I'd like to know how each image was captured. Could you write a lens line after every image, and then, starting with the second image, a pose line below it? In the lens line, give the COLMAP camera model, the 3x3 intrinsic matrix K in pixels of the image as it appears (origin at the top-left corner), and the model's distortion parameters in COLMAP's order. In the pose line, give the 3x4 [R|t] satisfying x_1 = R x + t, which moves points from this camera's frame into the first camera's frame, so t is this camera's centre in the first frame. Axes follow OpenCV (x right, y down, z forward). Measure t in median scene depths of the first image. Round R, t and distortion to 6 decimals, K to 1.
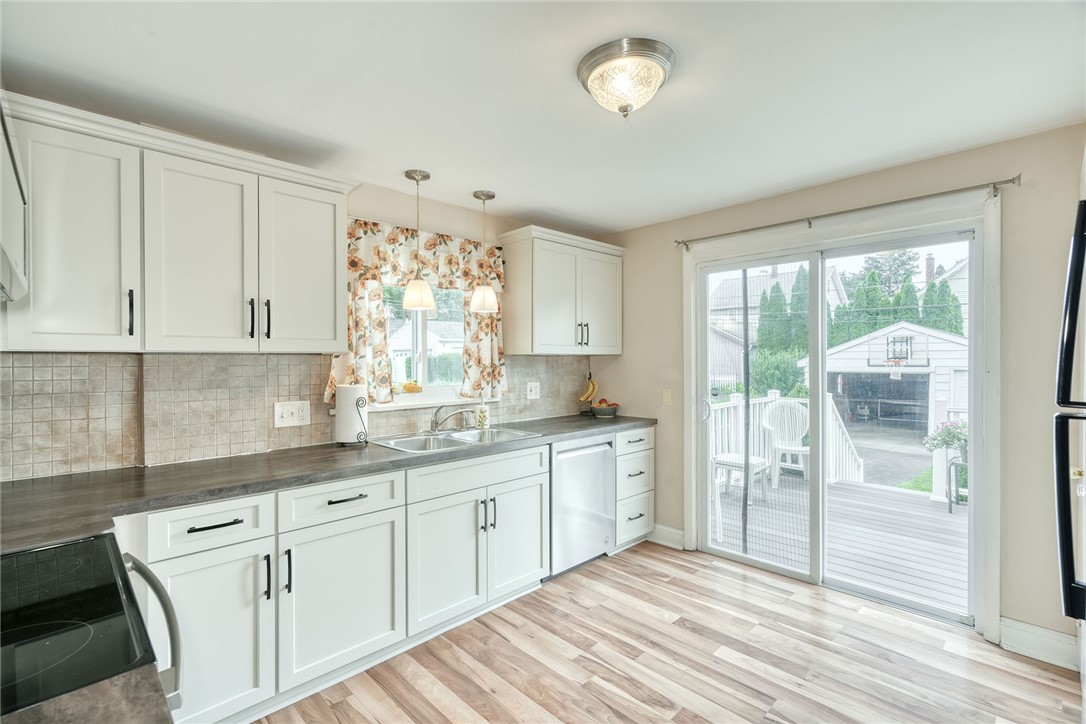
lens RADIAL K [[500.2, 0, 537.0], [0, 500.2, 357.9], [0, 0, 1]] dist [-0.003441, 0.001326]
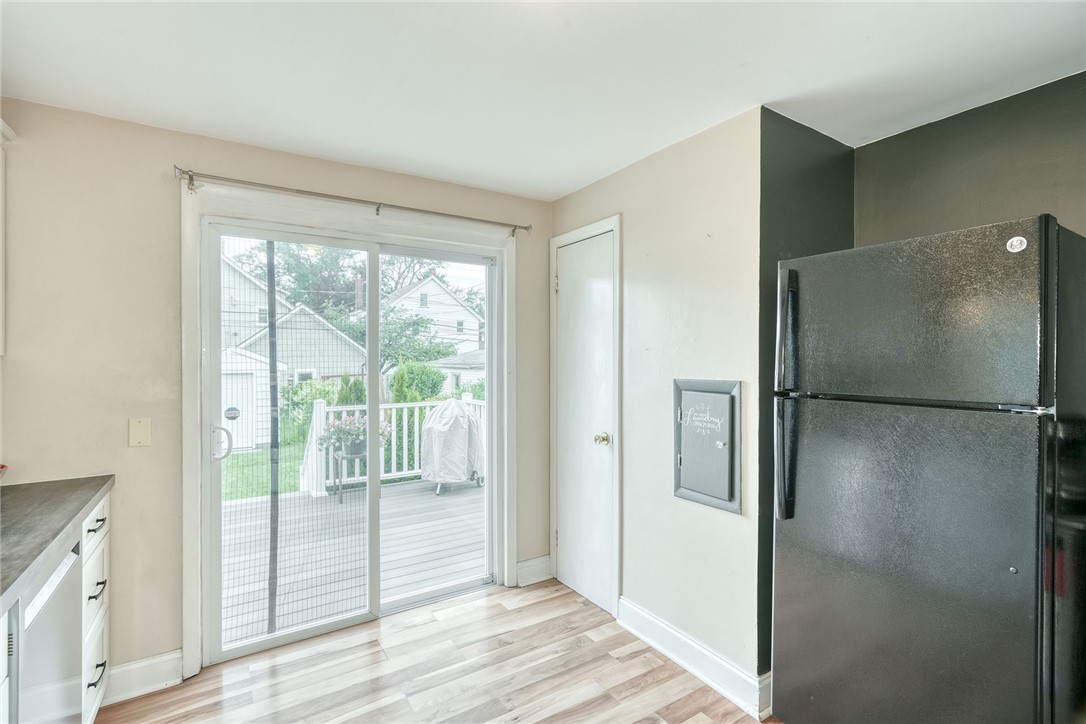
lens RADIAL K [[500.2, 0, 553.8], [0, 500.2, 356.1], [0, 0, 1]] dist [-0.003441, 0.001326]
pose [[0.187721, 0.012345, 0.982145, -0.297444], [0.002643, 0.999911, -0.013074, 0.001517], [-0.982219, 0.005050, 0.187672, 0.609287]]
